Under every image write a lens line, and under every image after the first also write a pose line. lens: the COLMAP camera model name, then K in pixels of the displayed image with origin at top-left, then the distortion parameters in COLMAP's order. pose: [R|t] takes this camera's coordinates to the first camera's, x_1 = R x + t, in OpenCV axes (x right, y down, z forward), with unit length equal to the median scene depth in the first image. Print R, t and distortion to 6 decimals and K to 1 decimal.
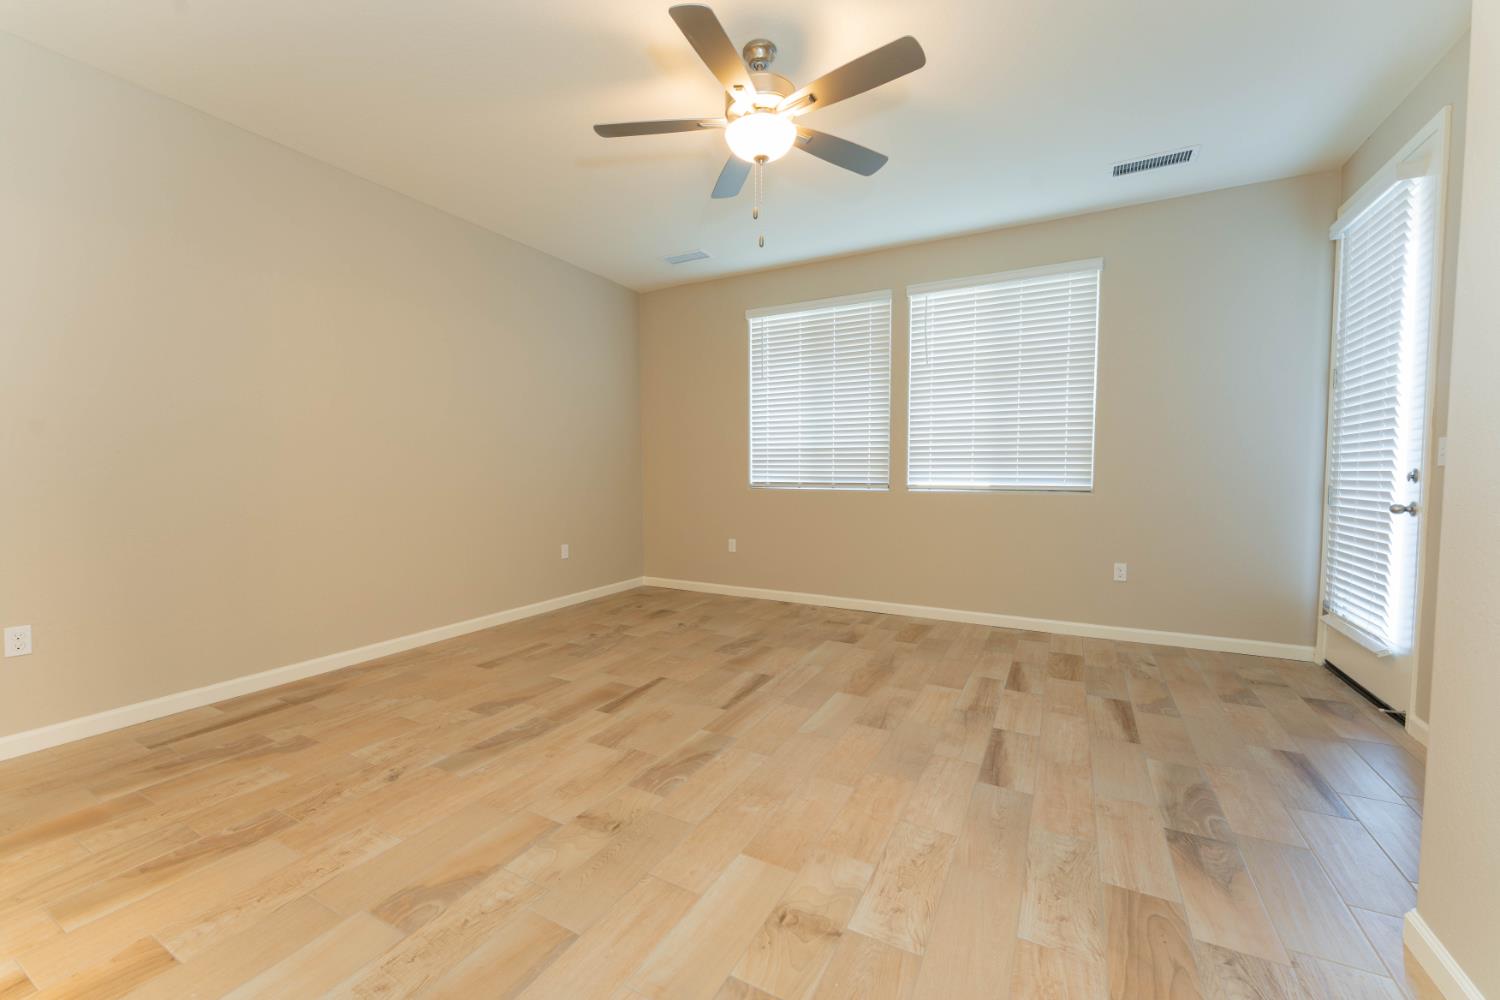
lens RADIAL K [[600.6, 0, 726.4], [0, 600.6, 494.7], [0, 0, 1]] dist [0.002028, -0.001402]
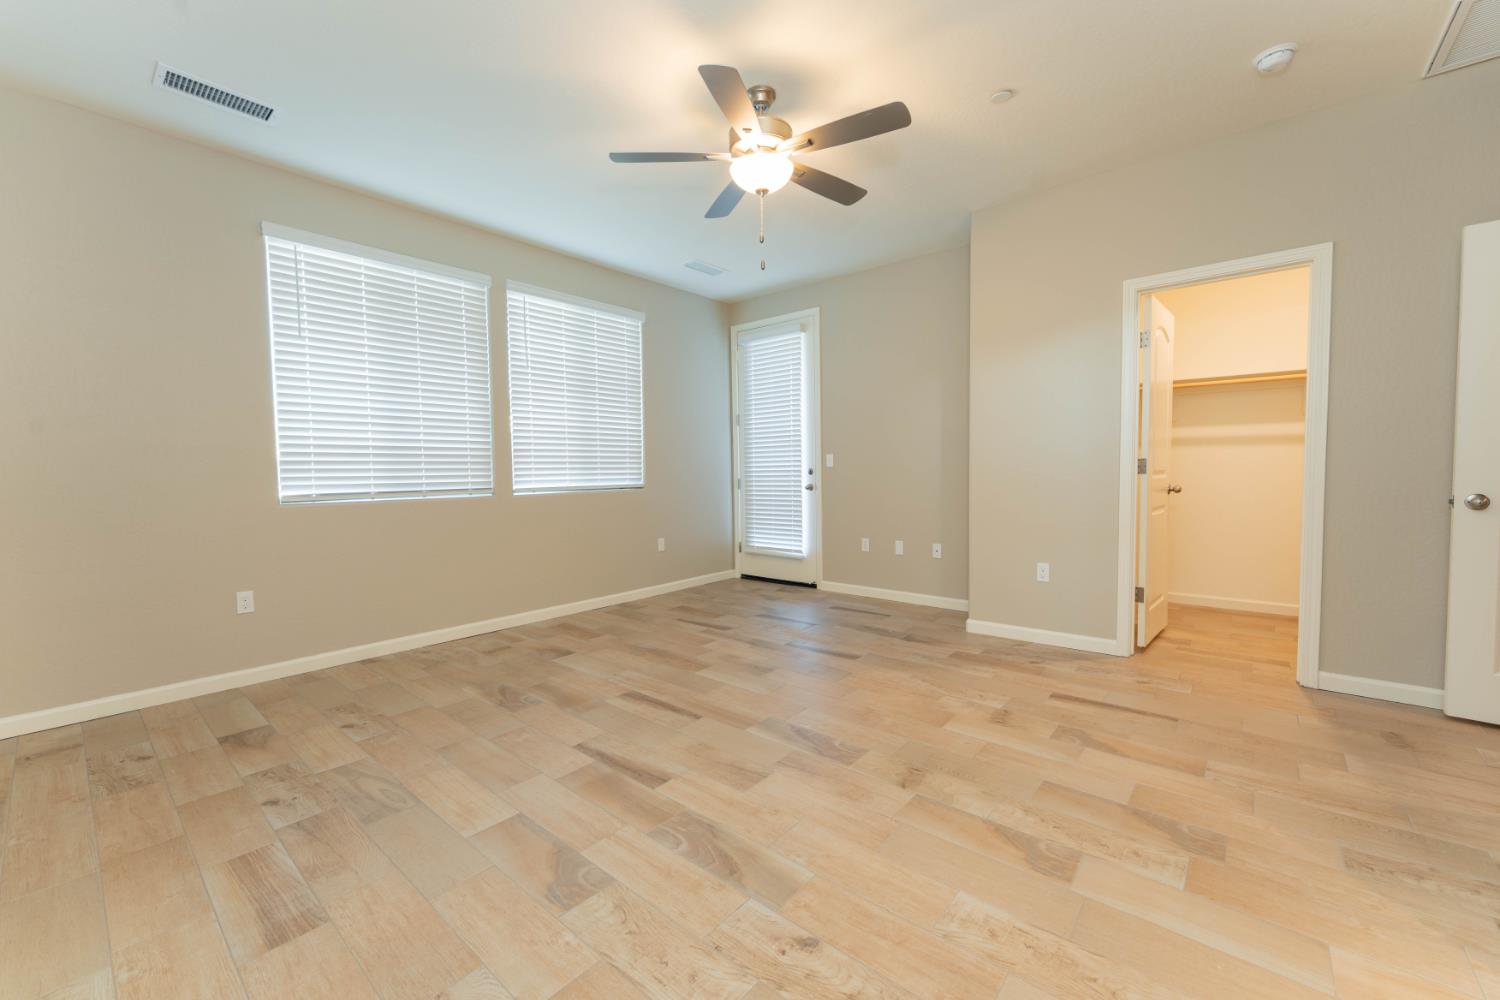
lens RADIAL K [[600.6, 0, 770.1], [0, 600.6, 492.0], [0, 0, 1]] dist [0.002028, -0.001402]
pose [[0.174139, -0.038332, 0.983975, -0.797426], [0.055017, 0.998060, 0.029145, -0.023274], [-0.983183, 0.049060, 0.175910, 0.610757]]
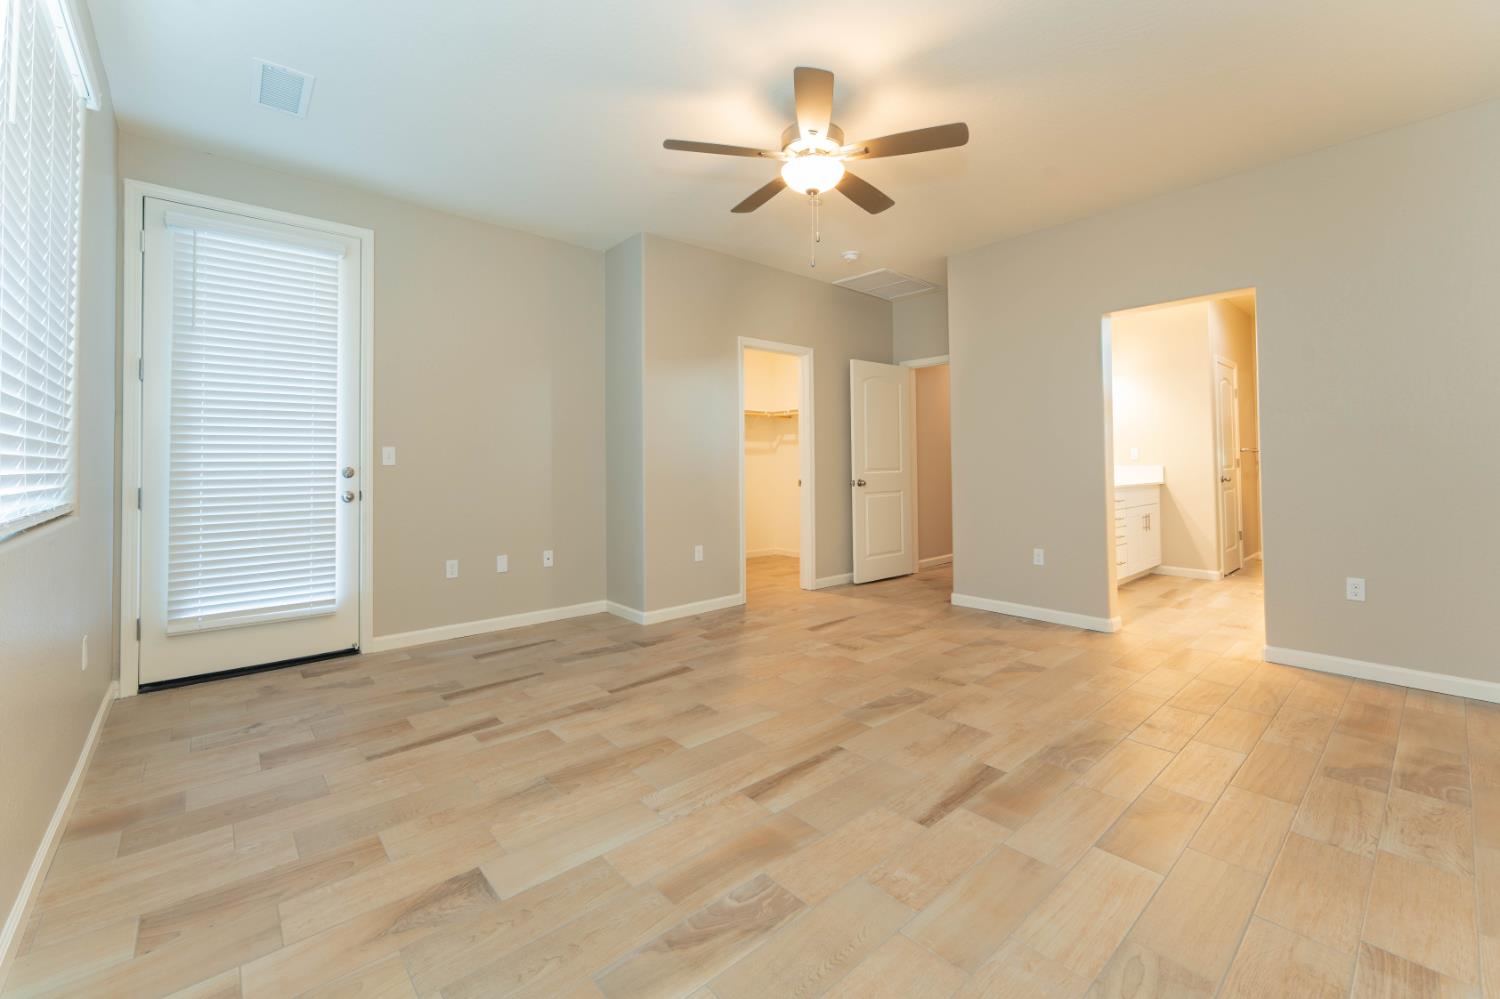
lens RADIAL K [[600.6, 0, 740.1], [0, 600.6, 453.3], [0, 0, 1]] dist [0.002028, -0.001402]
pose [[-0.940611, 0.012448, 0.339259, -0.141358], [0.021050, 0.999543, 0.021685, -0.069556], [-0.338834, 0.027539, -0.940443, 1.594249]]
